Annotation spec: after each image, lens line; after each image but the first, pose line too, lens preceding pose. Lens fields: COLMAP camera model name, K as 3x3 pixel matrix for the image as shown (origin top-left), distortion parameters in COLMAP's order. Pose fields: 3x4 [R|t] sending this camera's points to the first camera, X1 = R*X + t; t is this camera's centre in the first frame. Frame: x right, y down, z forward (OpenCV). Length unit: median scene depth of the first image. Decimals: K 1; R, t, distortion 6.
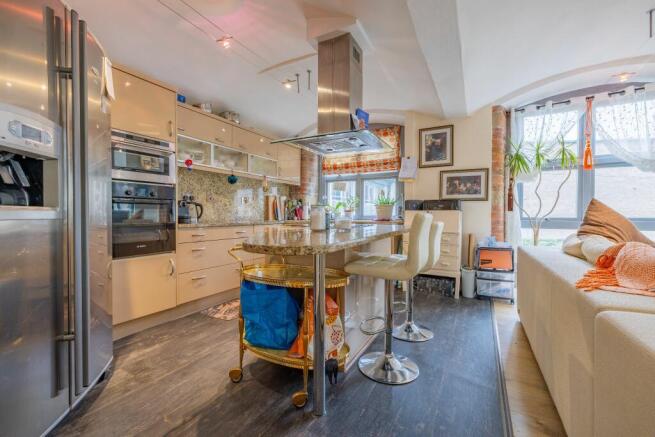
lens RADIAL K [[278.2, 0, 326.1], [0, 278.2, 217.0], [0, 0, 1]] dist [0.003053, 0.000461]
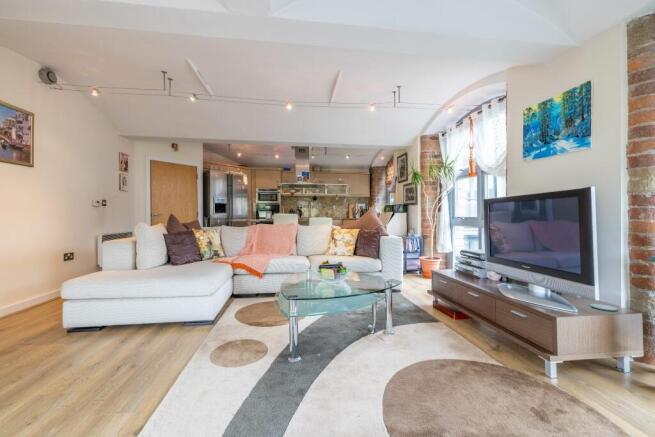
lens RADIAL K [[278.2, 0, 327.3], [0, 278.2, 215.7], [0, 0, 1]] dist [0.003053, 0.000461]
pose [[0.591727, 0.003403, -0.806131, 1.408066], [-0.012285, 0.999913, -0.004796, 0.007784], [0.806045, 0.012741, 0.591717, -0.182015]]
